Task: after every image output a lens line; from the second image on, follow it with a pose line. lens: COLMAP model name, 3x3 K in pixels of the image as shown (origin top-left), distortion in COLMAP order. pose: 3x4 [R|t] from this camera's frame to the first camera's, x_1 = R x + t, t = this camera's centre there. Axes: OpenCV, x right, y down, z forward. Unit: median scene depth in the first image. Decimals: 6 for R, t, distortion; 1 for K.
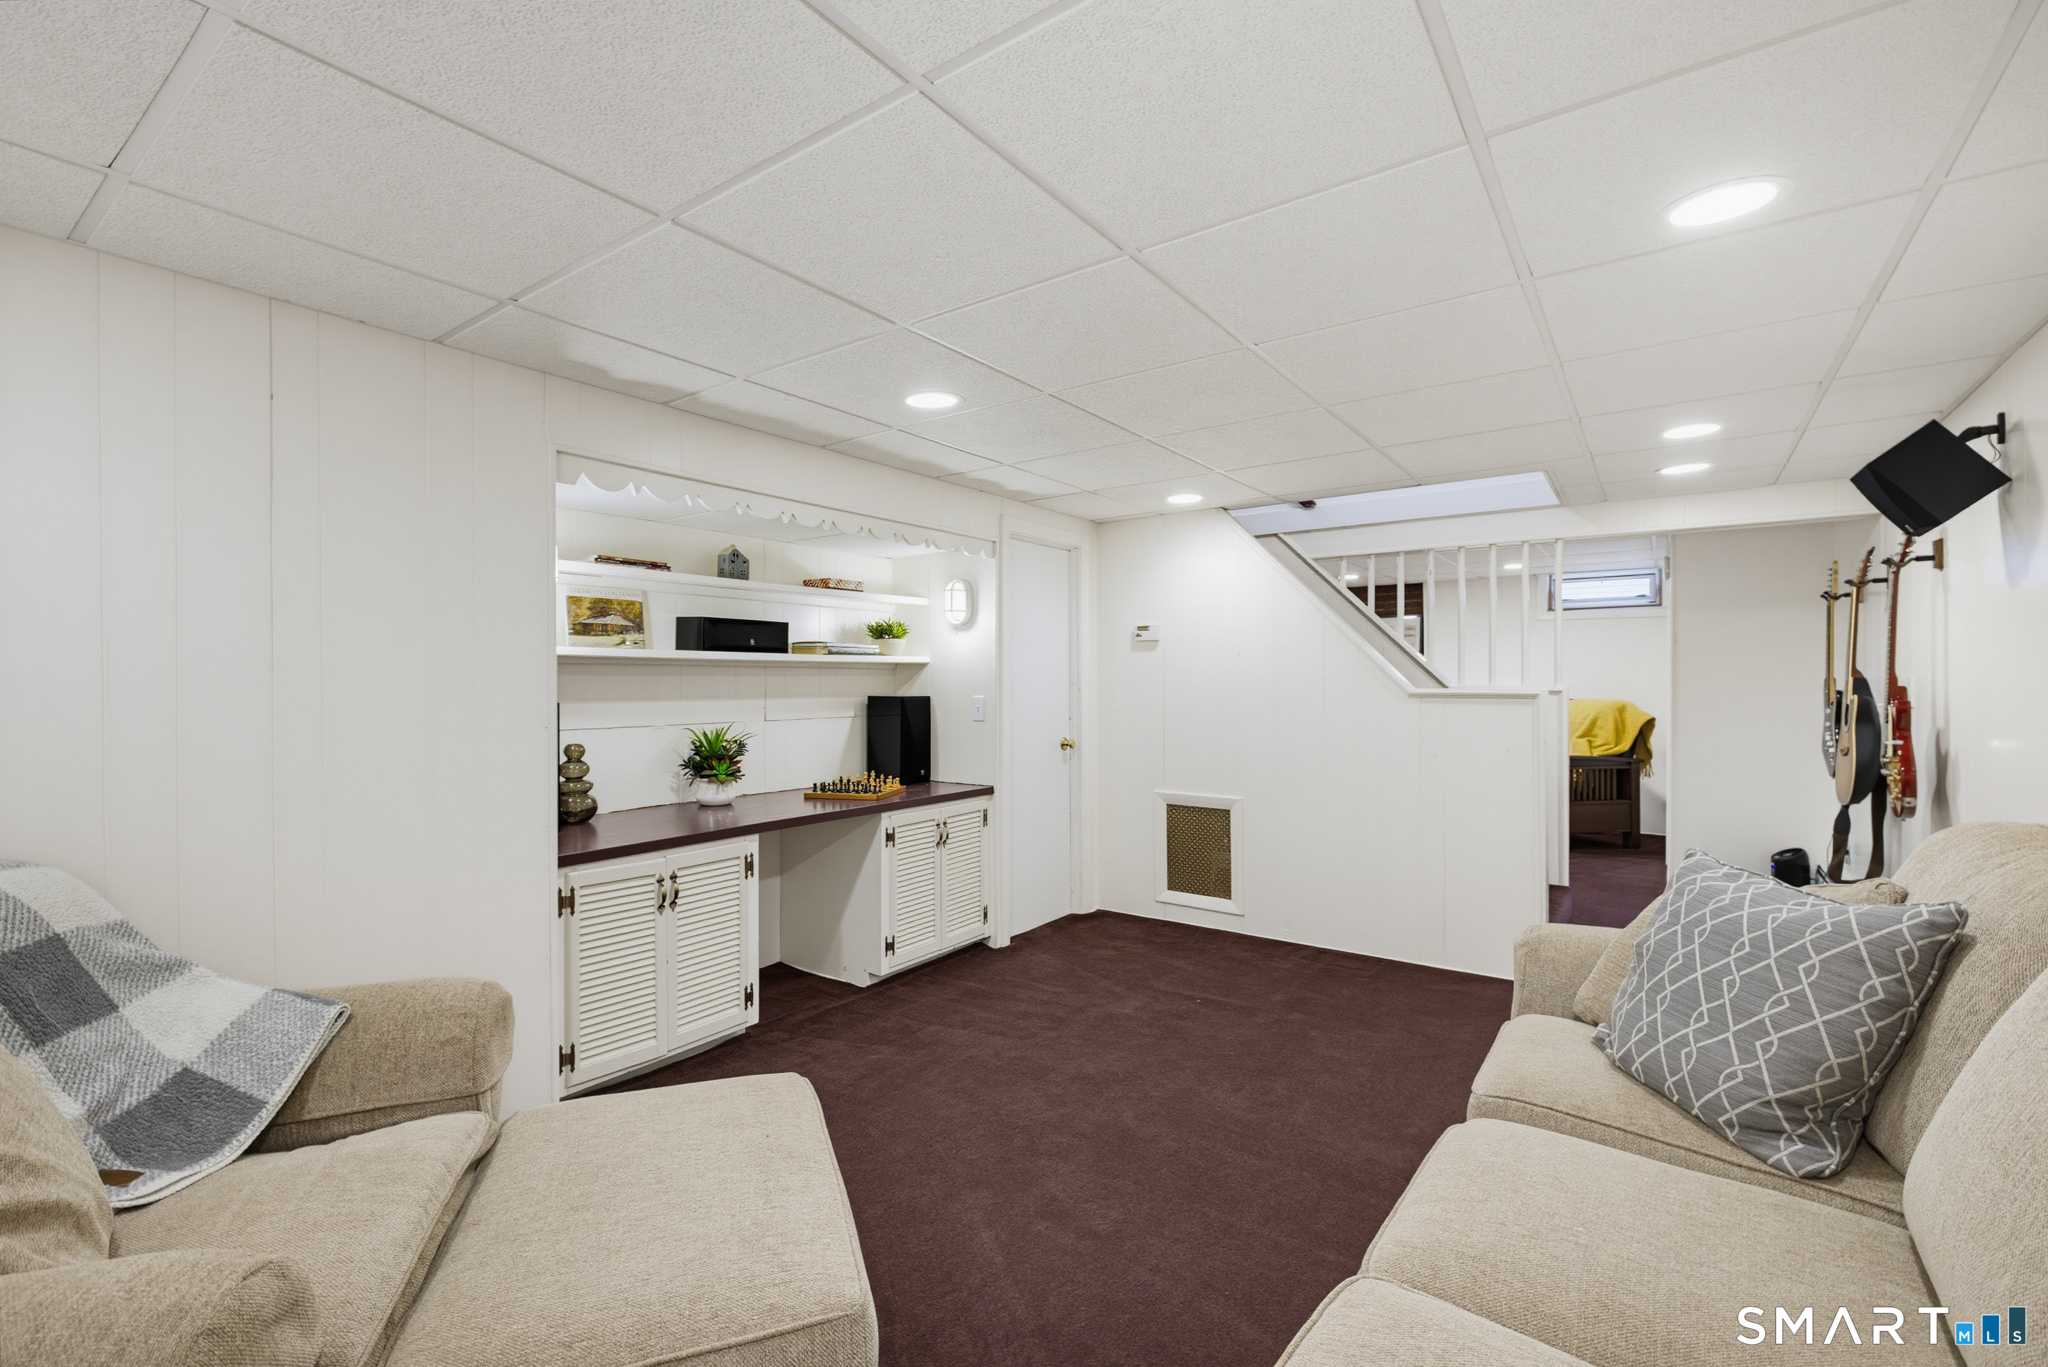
lens RADIAL K [[902.2, 0, 1024.0], [0, 902.2, 683.5], [0, 0, 1]] dist [0.000811, -0.000069]
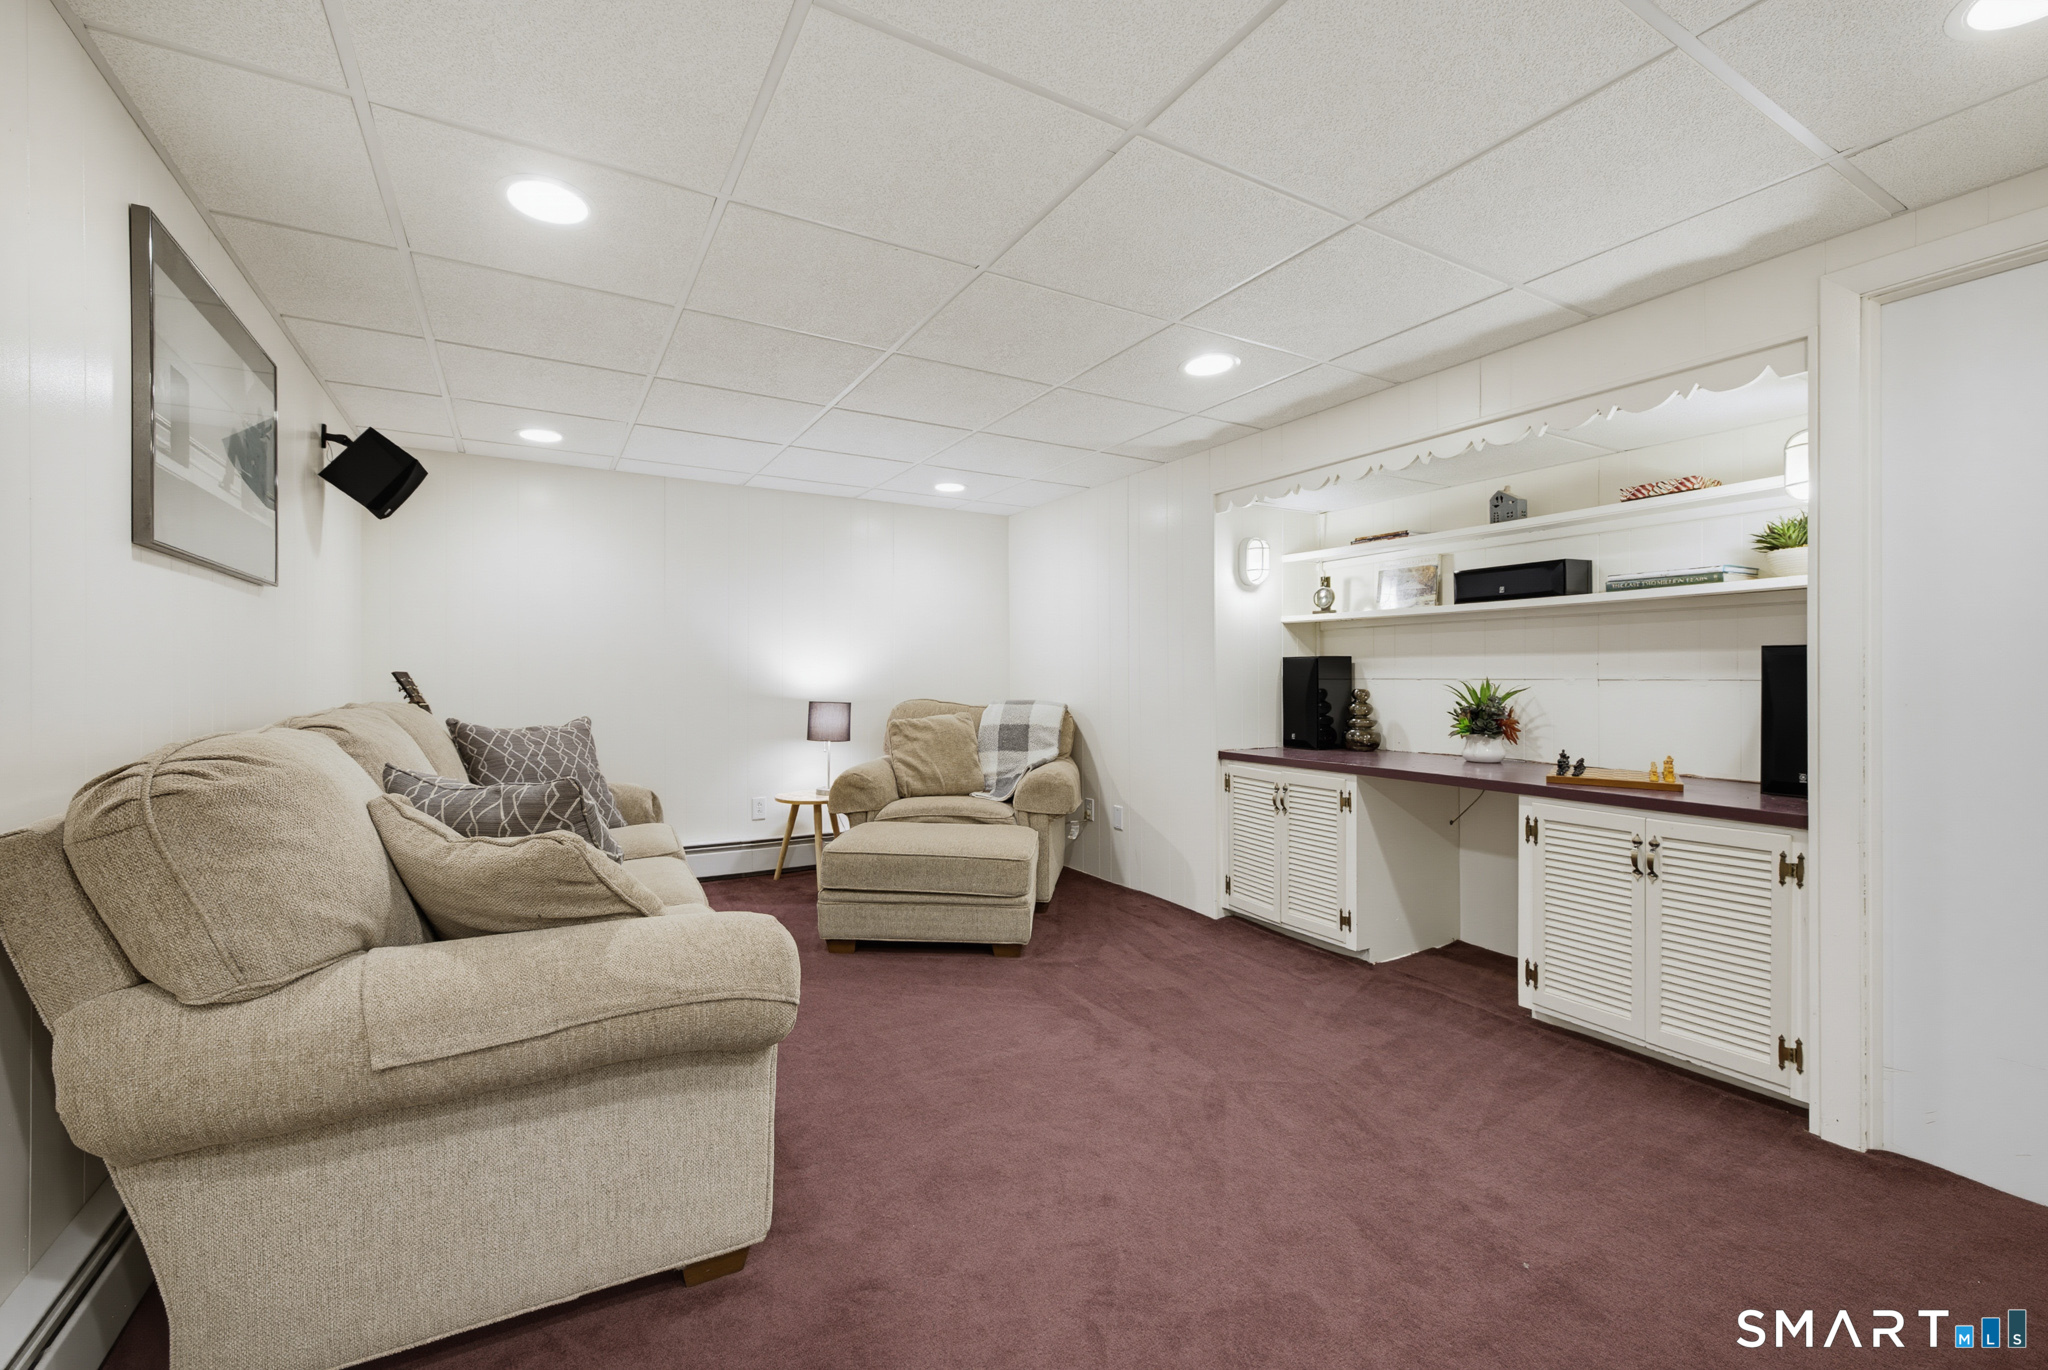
lens RADIAL K [[852.2, 0, 1020.7], [0, 852.2, 671.9], [0, 0, 1]] dist [0.001993, -0.000286]
pose [[-0.417409, -0.002718, -0.908715, 0.688162], [-0.004219, 0.999991, -0.001053, 0.040420], [0.908709, 0.003395, -0.417416, 0.918431]]
